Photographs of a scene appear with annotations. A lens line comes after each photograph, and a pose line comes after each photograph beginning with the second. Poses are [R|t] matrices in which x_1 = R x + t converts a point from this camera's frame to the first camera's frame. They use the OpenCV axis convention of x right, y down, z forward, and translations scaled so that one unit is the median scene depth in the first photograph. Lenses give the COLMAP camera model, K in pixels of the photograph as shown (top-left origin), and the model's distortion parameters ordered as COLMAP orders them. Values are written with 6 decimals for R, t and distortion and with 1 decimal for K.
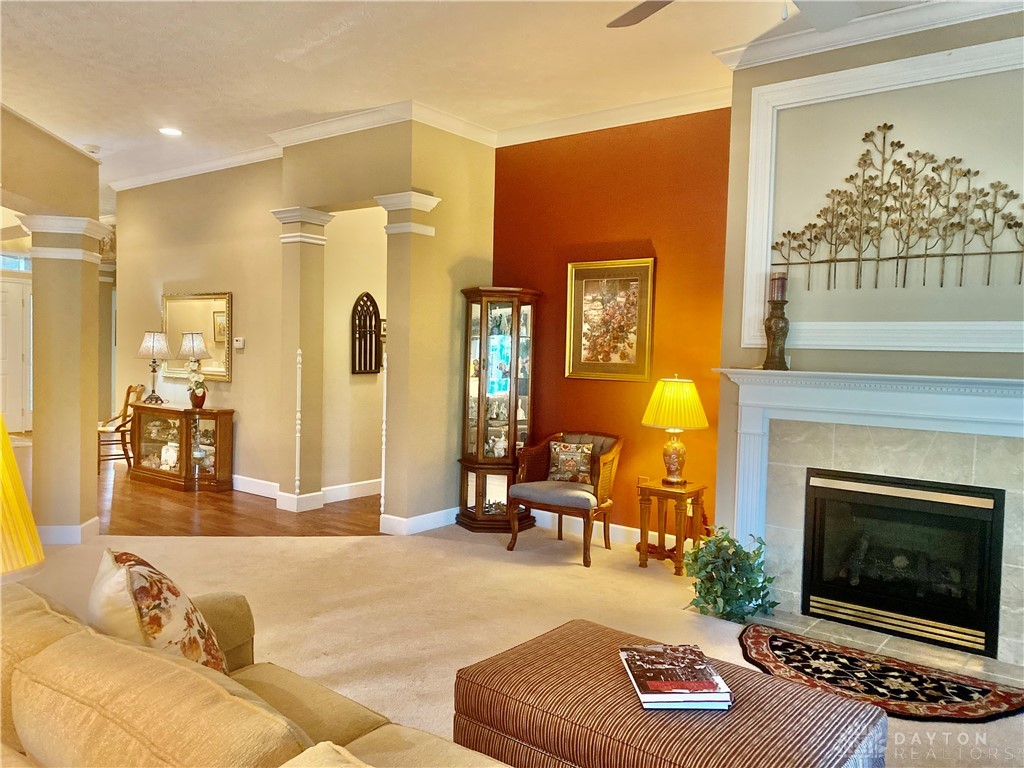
lens RADIAL K [[781.8, 0, 511.9], [0, 781.8, 378.2], [0, 0, 1]] dist [0.014521, -0.006695]
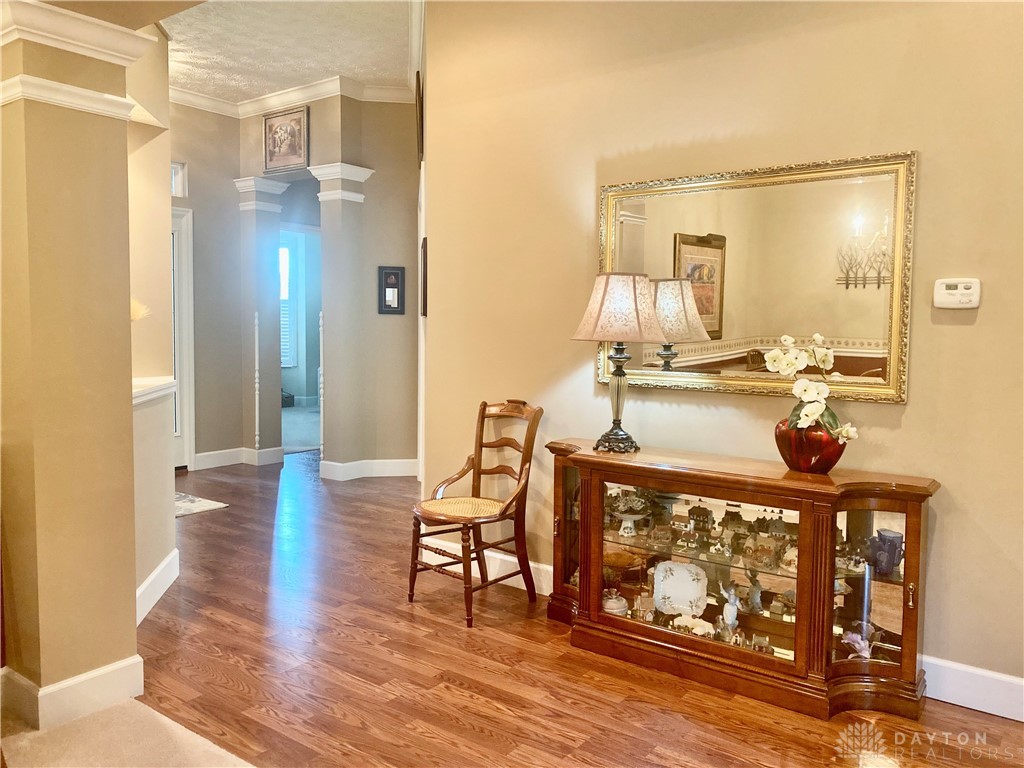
lens RADIAL K [[781.8, 0, 511.9], [0, 781.8, 378.2], [0, 0, 1]] dist [0.014521, -0.006695]
pose [[0.999556, -0.016640, 0.024701, -1.002099], [0.015866, 0.999388, 0.031184, -0.037644], [-0.025204, -0.030778, 0.999208, 1.166272]]
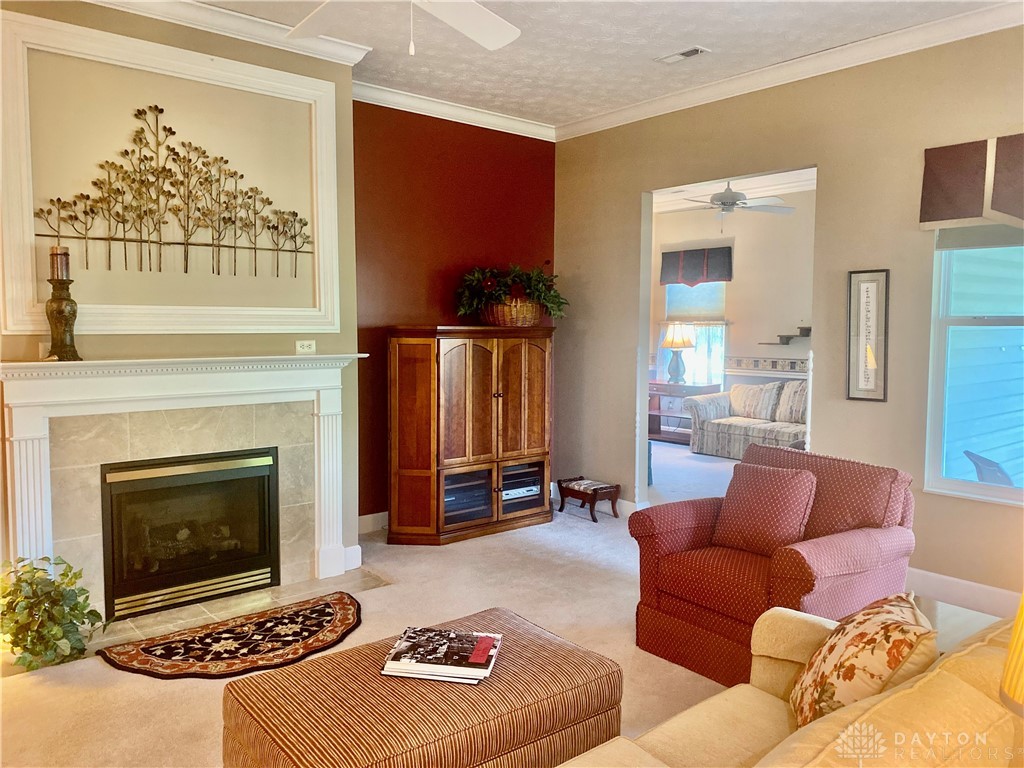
lens RADIAL K [[781.8, 0, 511.9], [0, 781.8, 378.2], [0, 0, 1]] dist [0.014521, -0.006695]
pose [[0.206606, -0.093126, 0.973982, -0.411848], [0.038652, 0.995460, 0.086981, -0.048118], [-0.977660, 0.019675, 0.209268, 0.345079]]
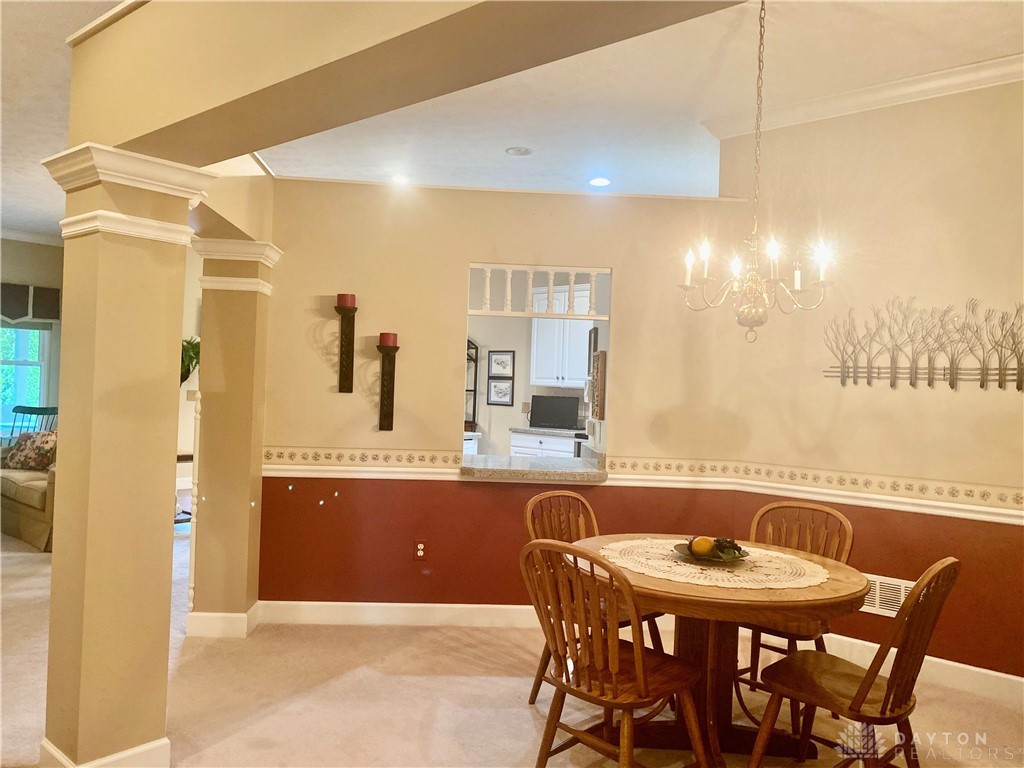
lens RADIAL K [[781.8, 0, 511.9], [0, 781.8, 378.2], [0, 0, 1]] dist [0.014521, -0.006695]
pose [[-0.996986, -0.061477, 0.047317, -1.105740], [-0.060120, 0.997752, 0.029590, -0.110569], [-0.049030, 0.026656, -0.998442, 1.968203]]
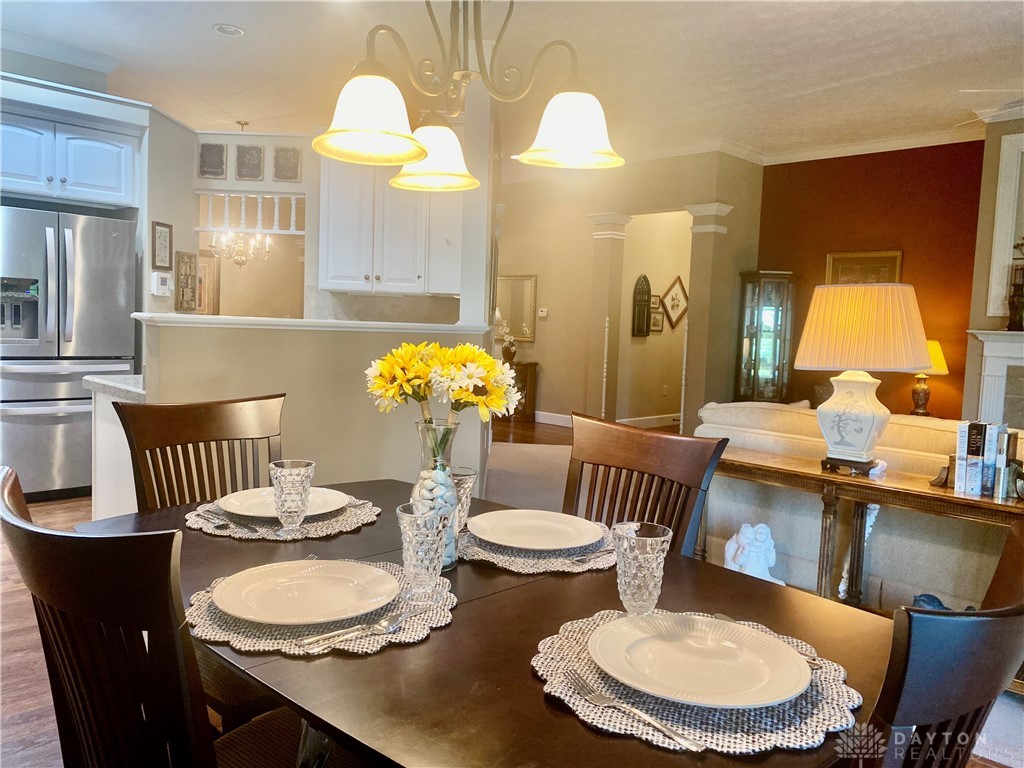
lens RADIAL K [[773.0, 0, 512.0], [0, 773.0, 384.0], [0, 0, 1]] dist [0.078236, -0.131814]
pose [[0.992379, 0.021072, -0.121405, -0.426942], [-0.016647, 0.999164, 0.037346, 0.050224], [0.122091, -0.035040, 0.991900, -0.577046]]
